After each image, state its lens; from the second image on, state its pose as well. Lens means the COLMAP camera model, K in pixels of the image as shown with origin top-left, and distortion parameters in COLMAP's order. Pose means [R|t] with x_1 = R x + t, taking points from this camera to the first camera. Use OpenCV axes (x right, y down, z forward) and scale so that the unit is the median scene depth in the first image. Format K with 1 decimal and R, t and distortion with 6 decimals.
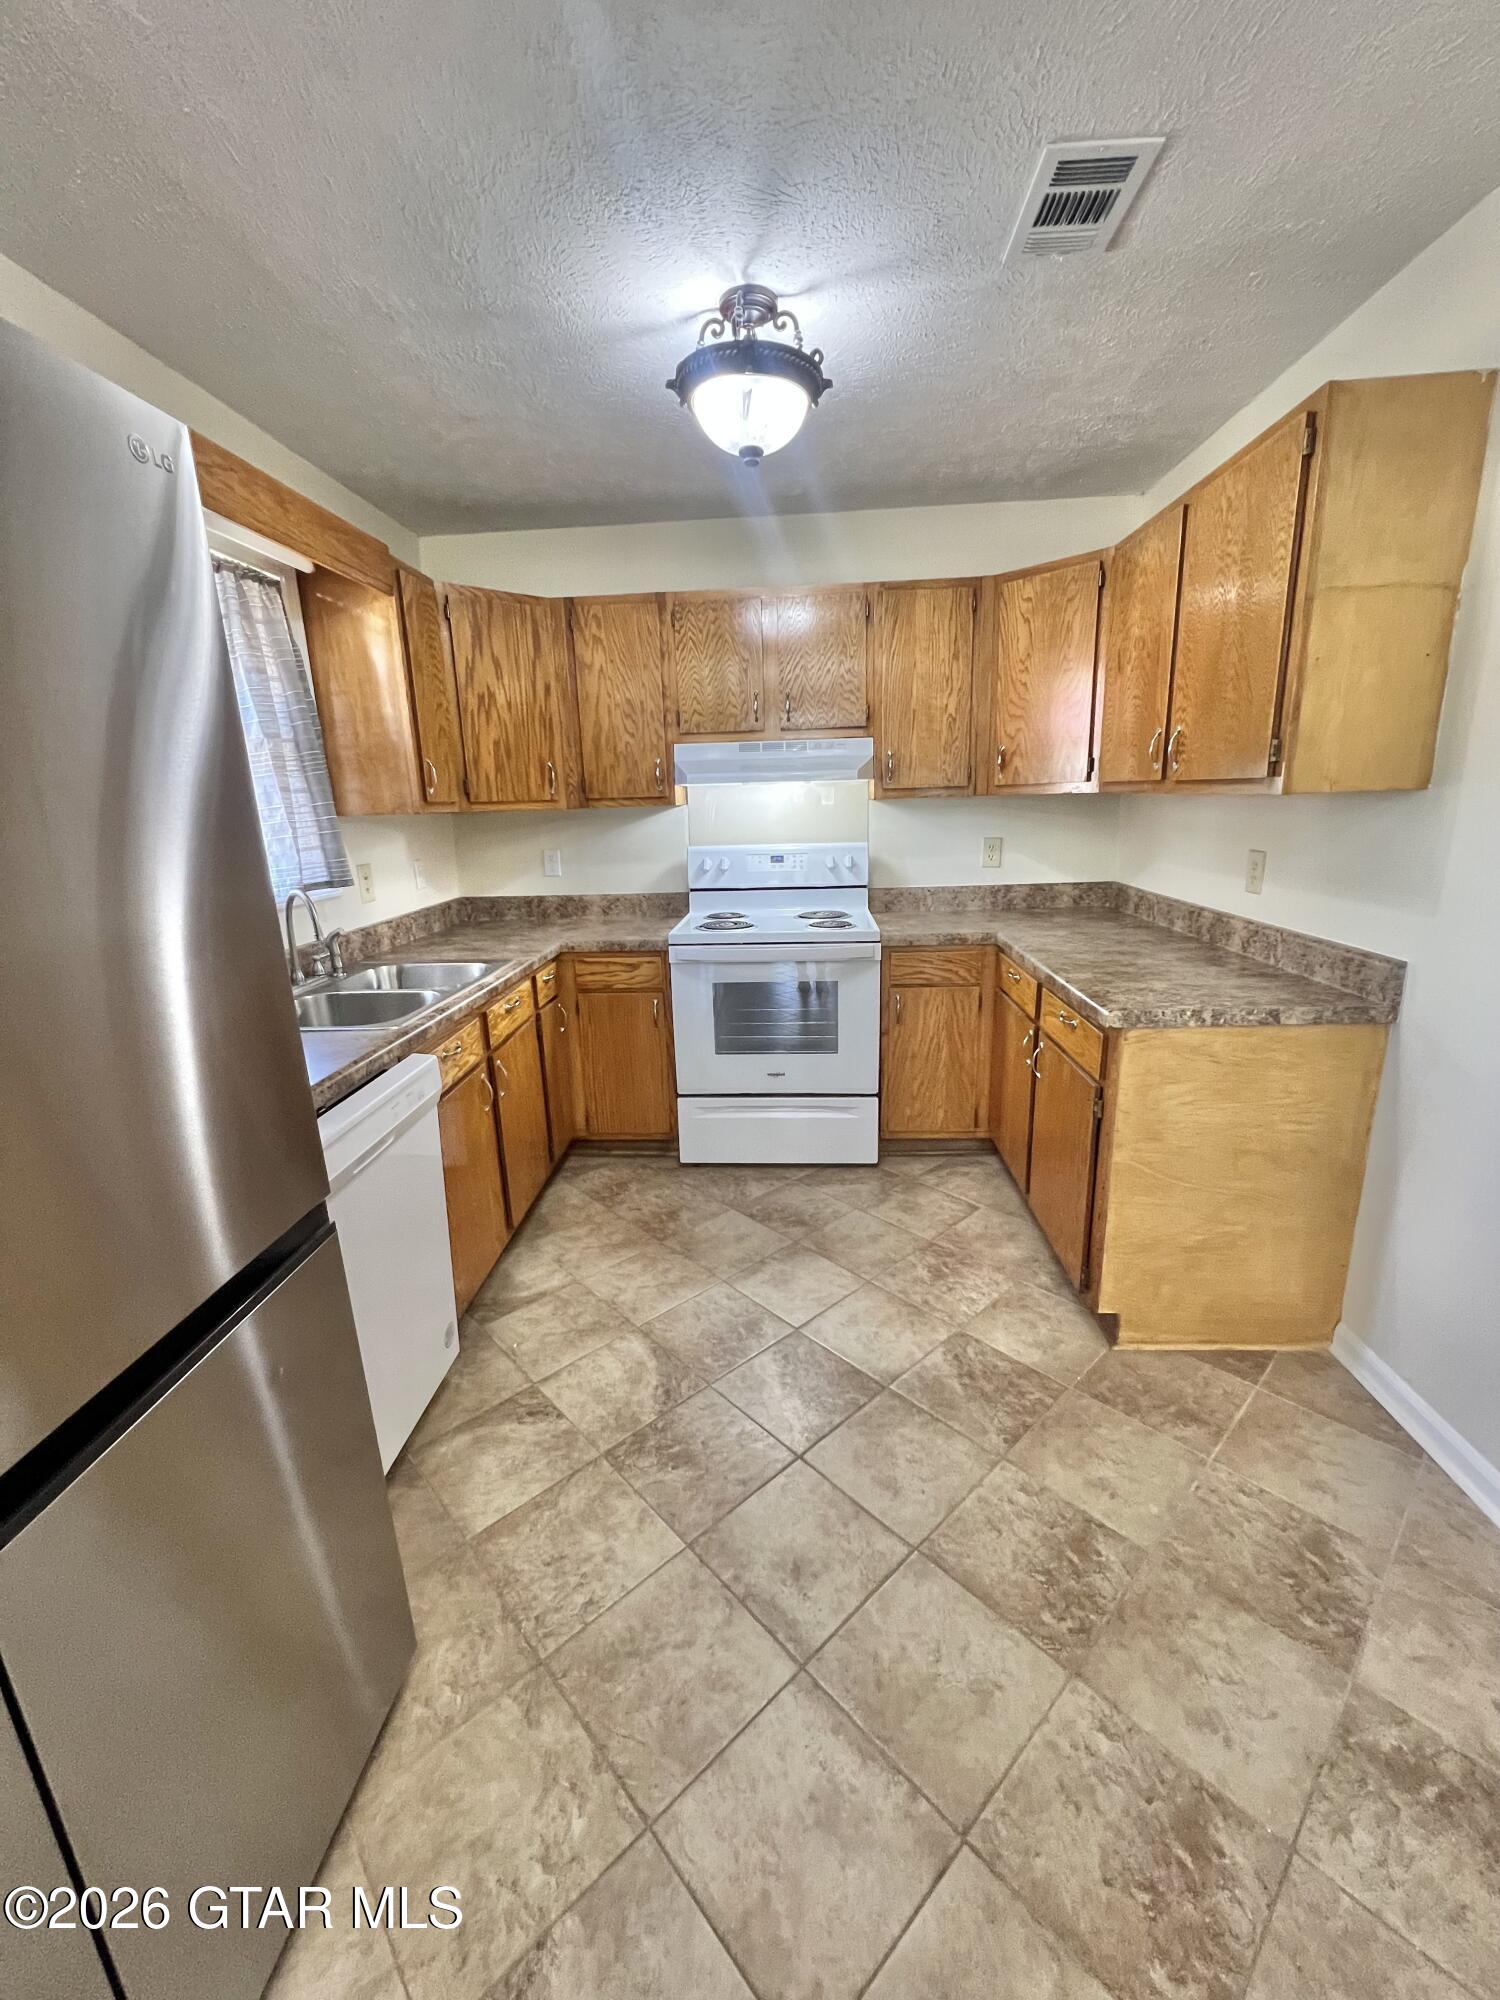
lens RADIAL K [[806.7, 0, 751.1], [0, 806.7, 995.1], [0, 0, 1]] dist [-0.011863, 0.003994]
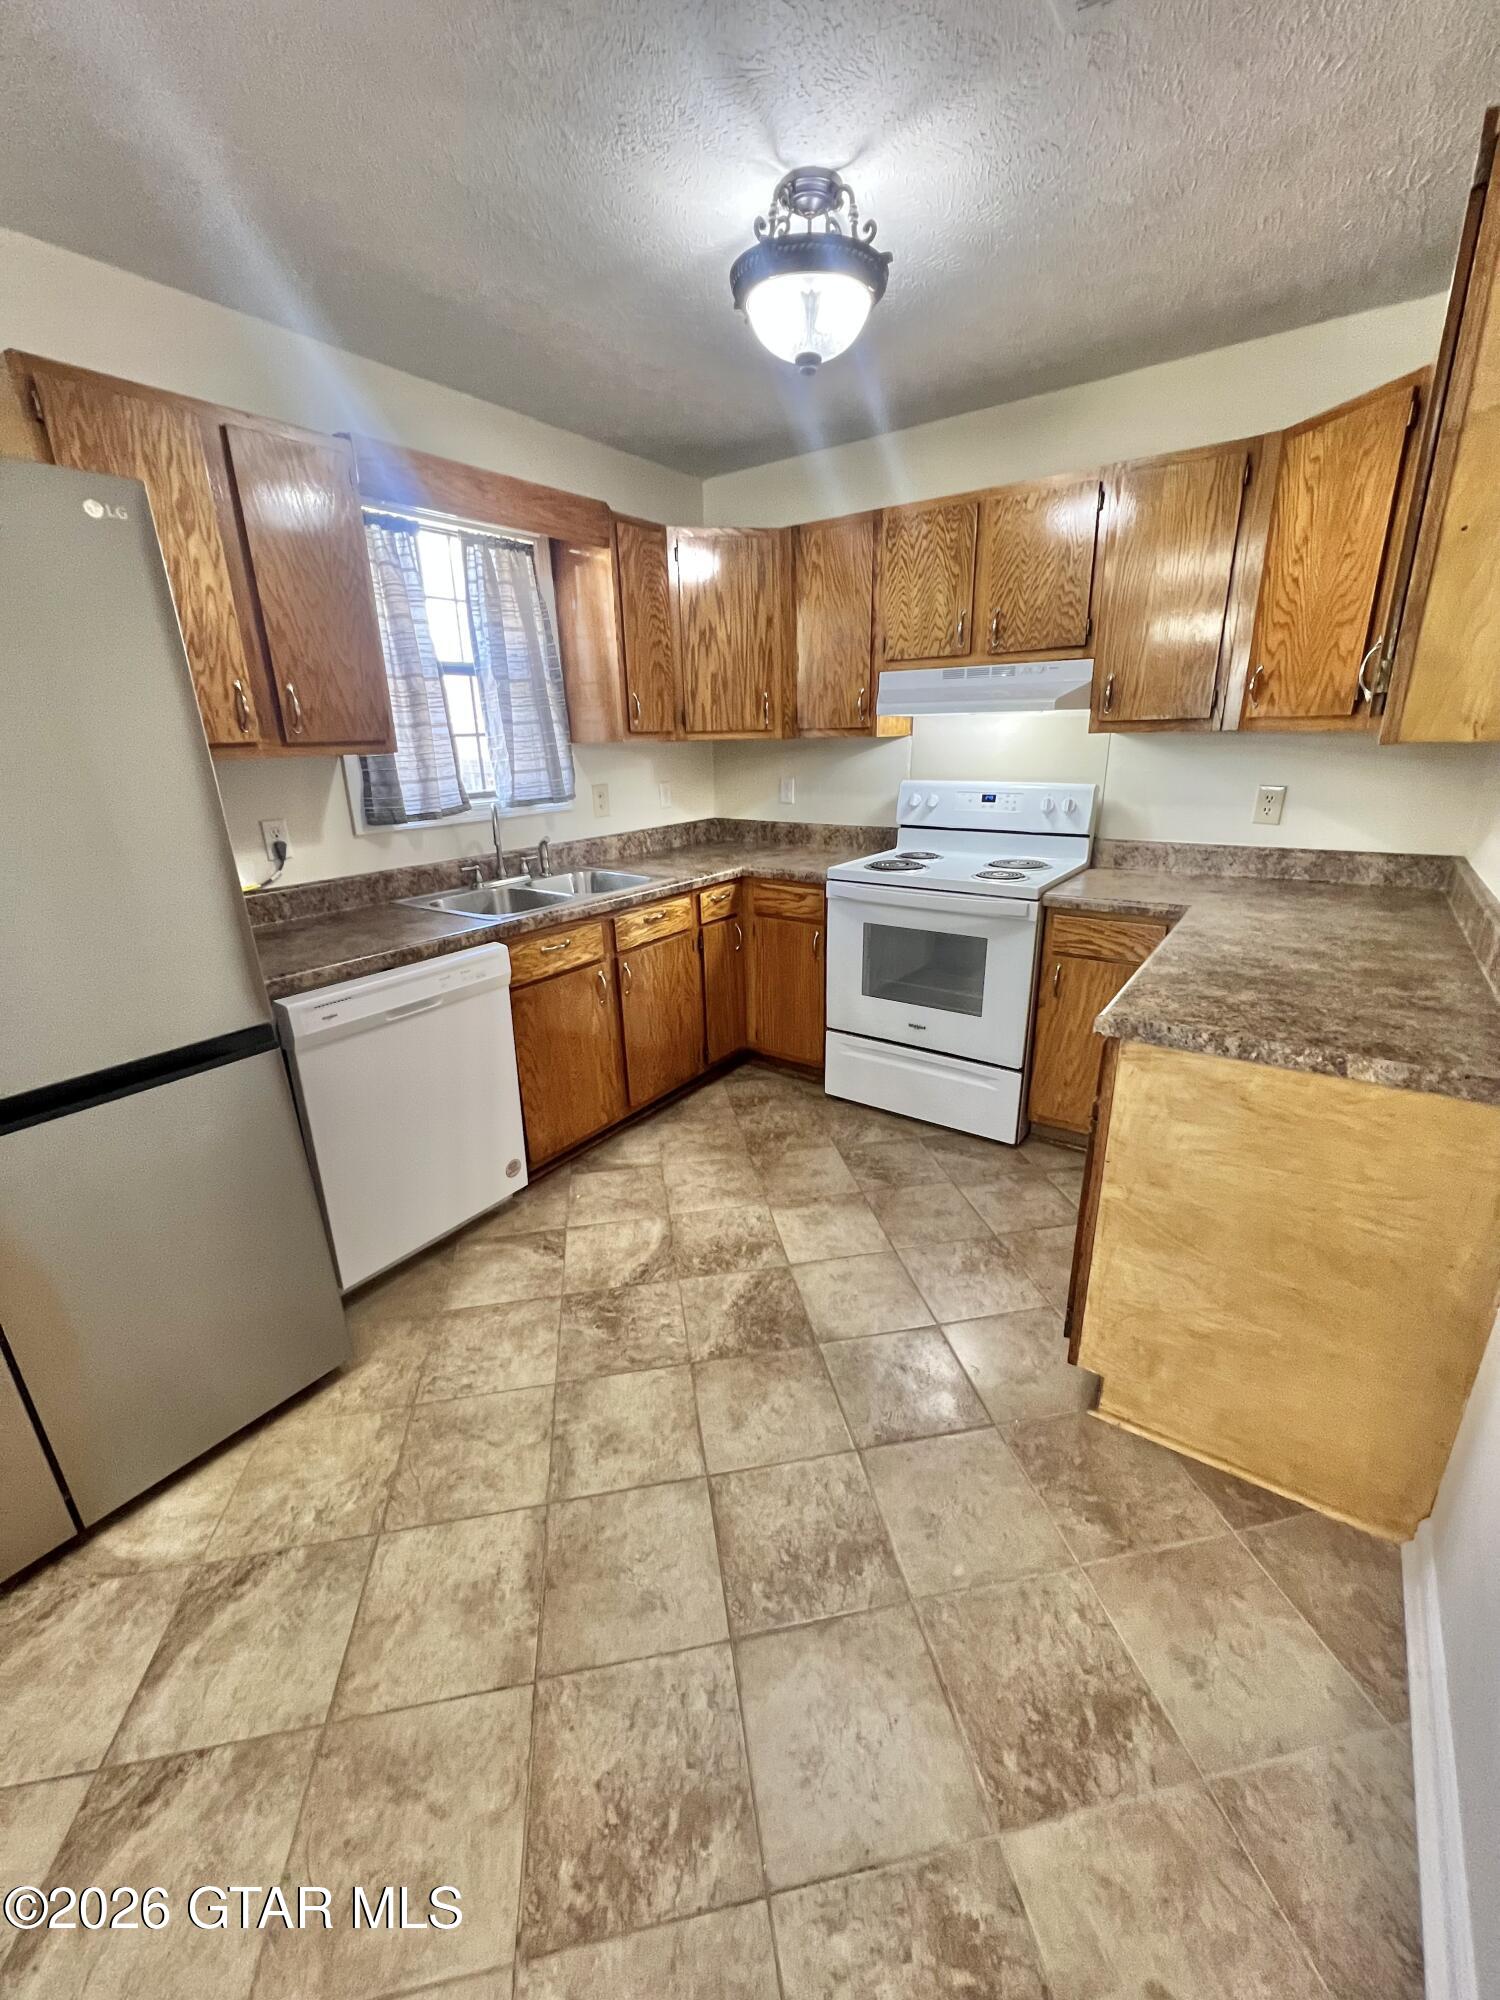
lens RADIAL K [[808.2, 0, 756.1], [0, 808.2, 995.5], [0, 0, 1]] dist [-0.009758, 0.004557]
pose [[0.846680, 0.176194, -0.502085, 0.408825], [-0.129667, 0.983460, 0.126459, -0.040769], [0.516062, -0.041967, 0.855523, 0.096338]]
